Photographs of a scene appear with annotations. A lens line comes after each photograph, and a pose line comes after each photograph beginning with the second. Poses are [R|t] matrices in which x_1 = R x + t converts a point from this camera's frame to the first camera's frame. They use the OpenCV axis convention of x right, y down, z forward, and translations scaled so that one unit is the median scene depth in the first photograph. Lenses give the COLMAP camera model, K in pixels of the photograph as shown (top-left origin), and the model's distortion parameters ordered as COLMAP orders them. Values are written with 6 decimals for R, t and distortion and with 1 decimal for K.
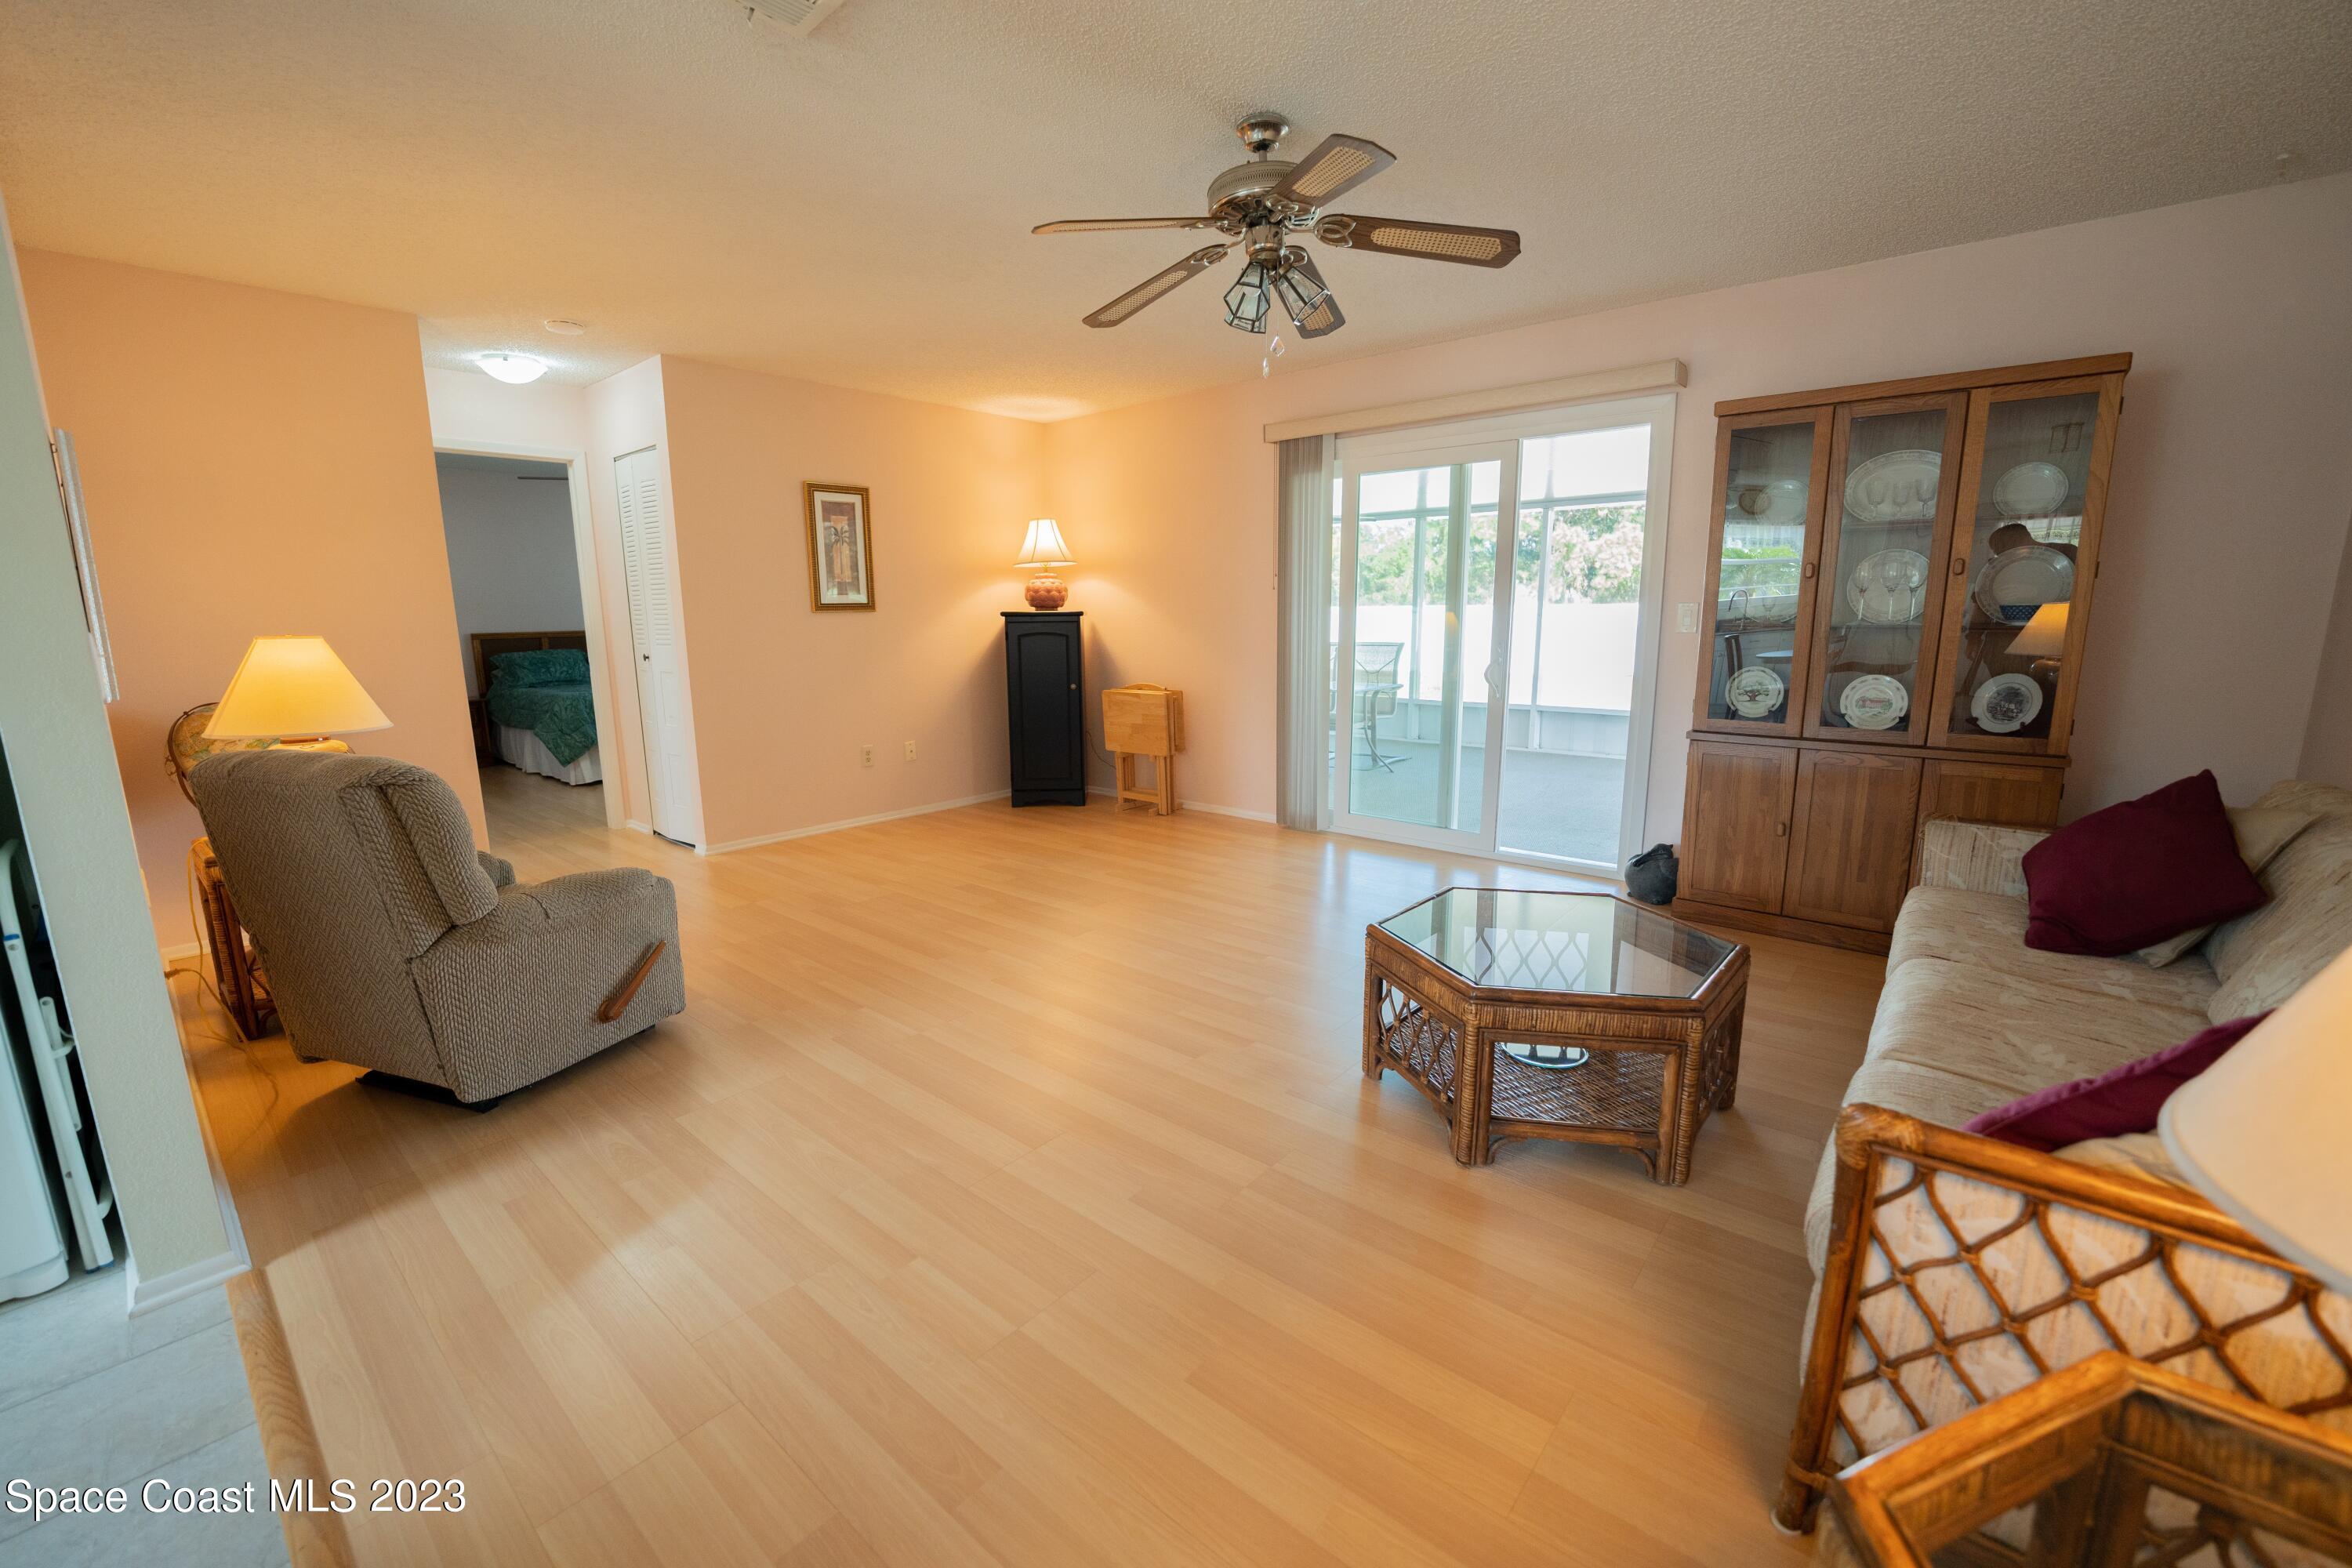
lens RADIAL K [[933.1, 0, 1145.4], [0, 933.1, 775.2], [0, 0, 1]] dist [-0.018503, -0.000089]
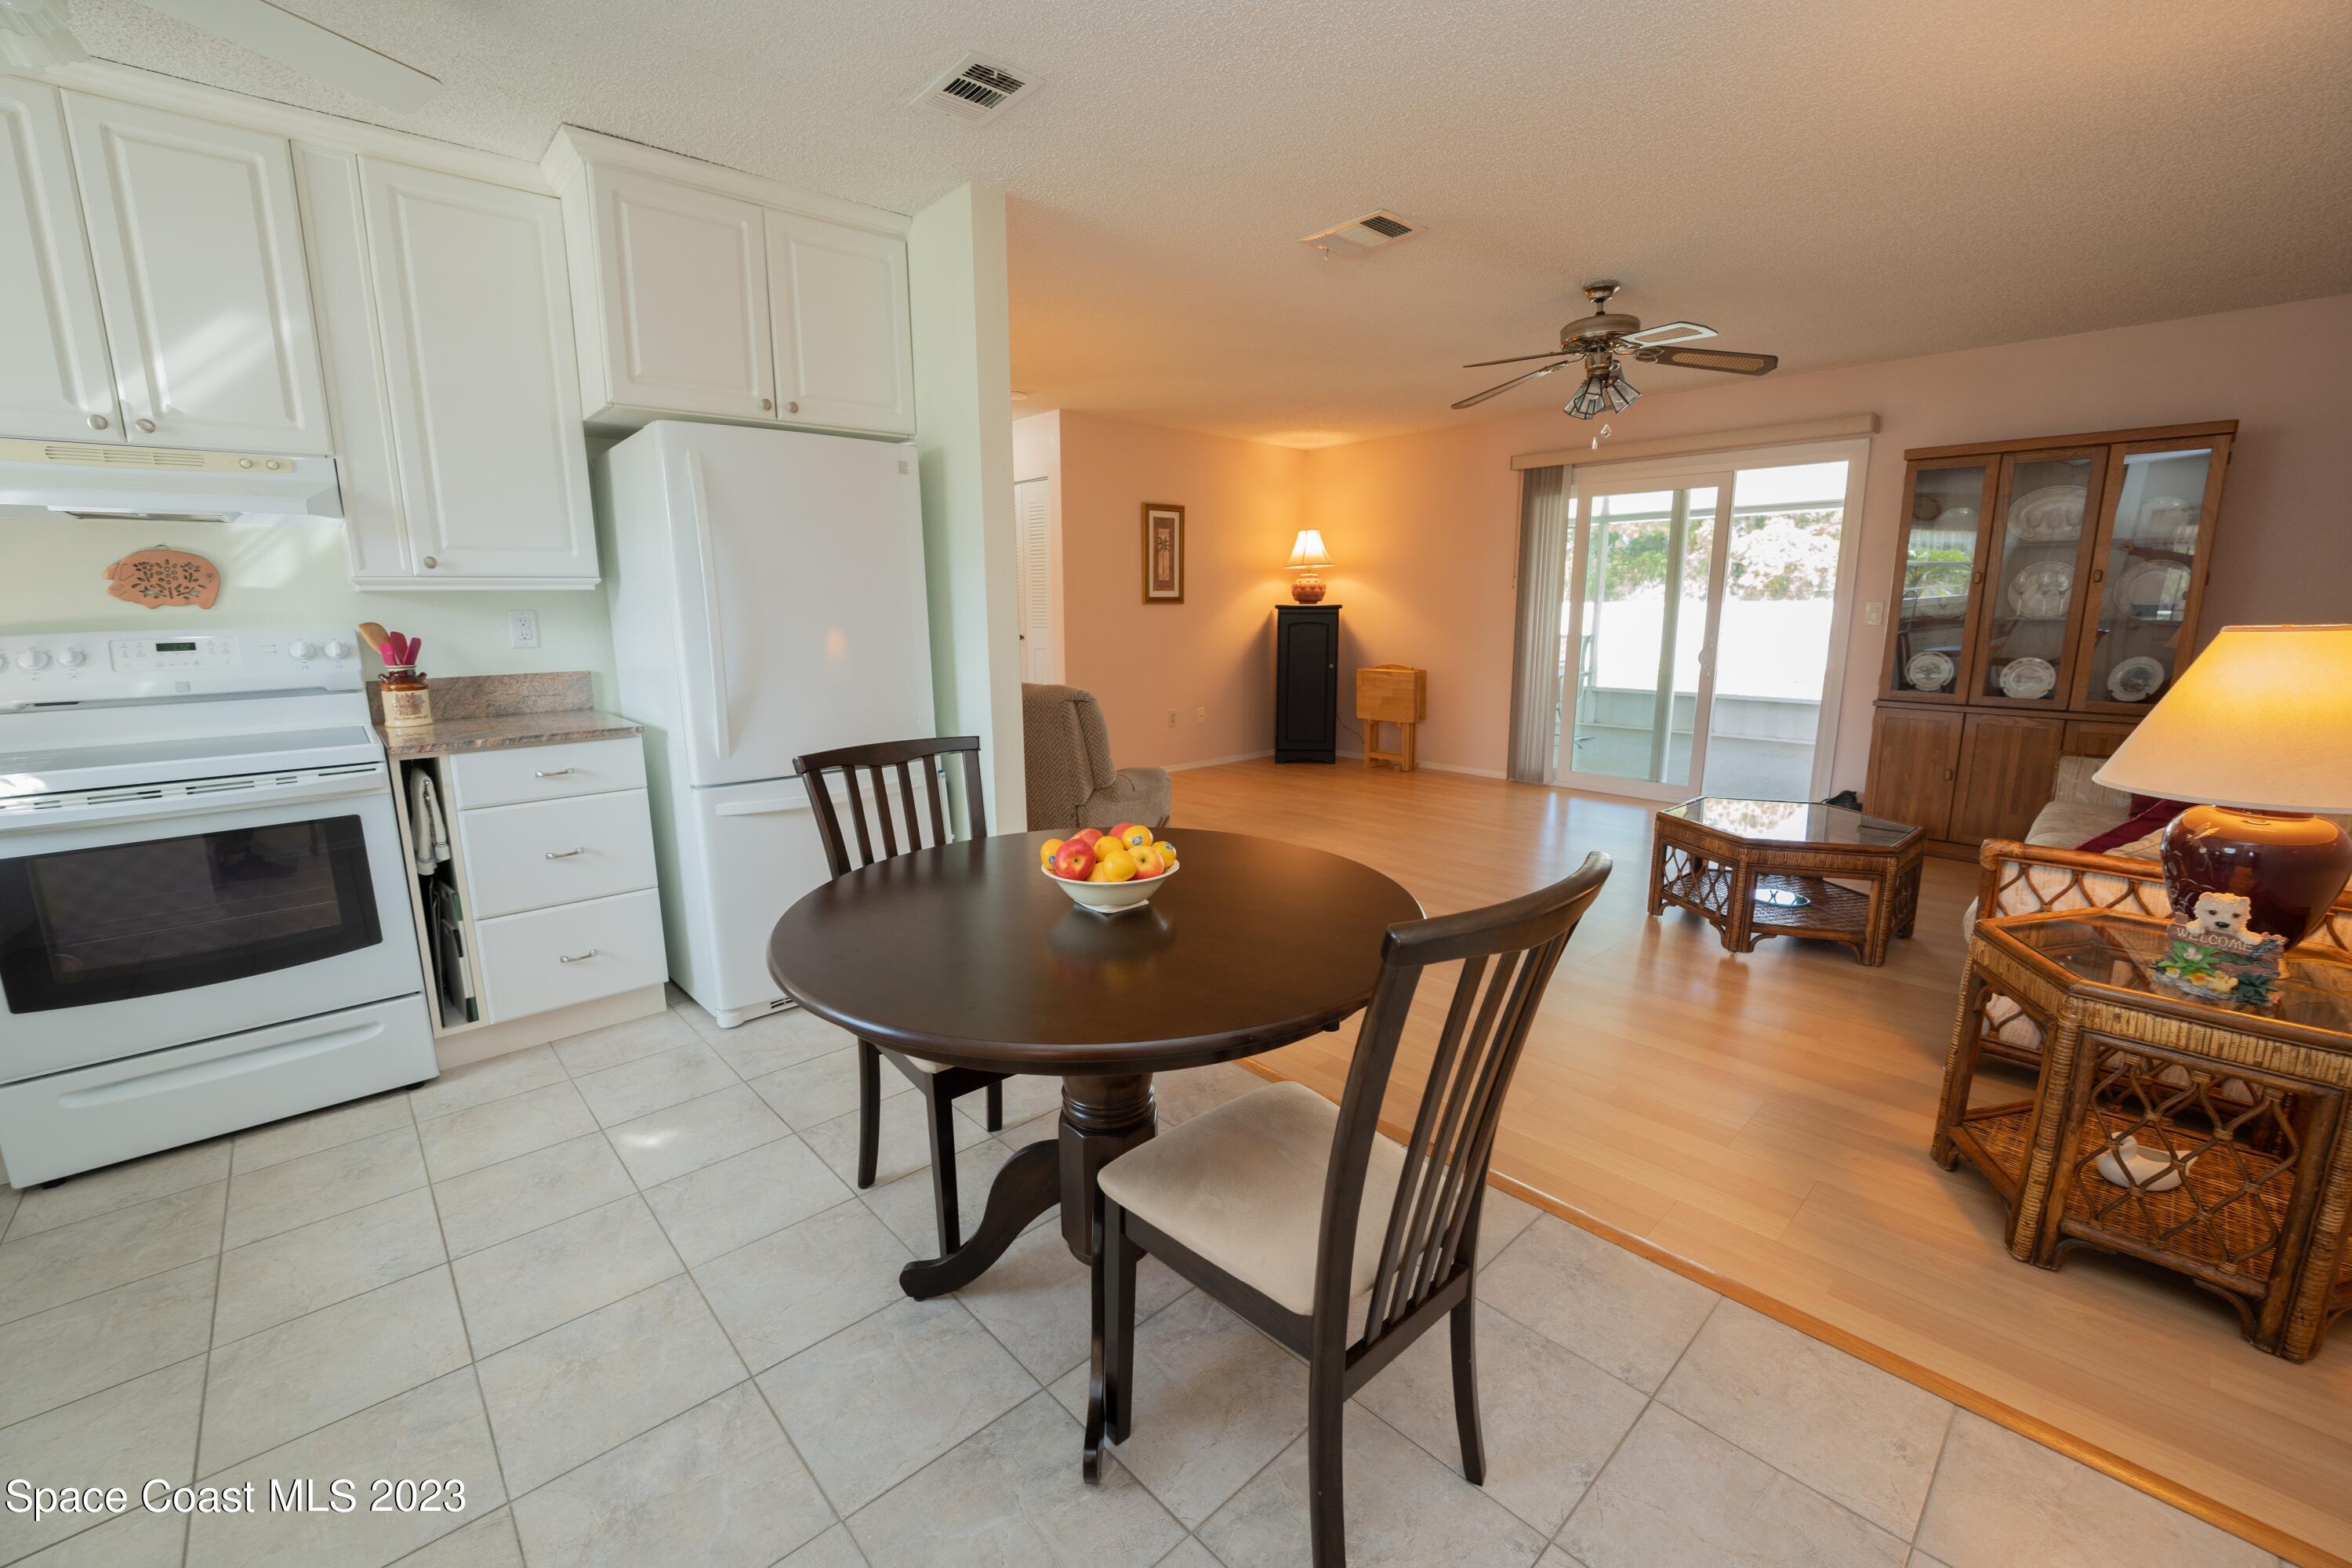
lens RADIAL K [[933.1, 0, 1154.1], [0, 933.1, 775.7], [0, 0, 1]] dist [-0.018503, -0.000089]
pose [[0.994041, 0.025287, -0.106032, -0.265665], [-0.024697, 0.999671, 0.006881, 0.070936], [0.106171, -0.004222, 0.994339, -0.376112]]
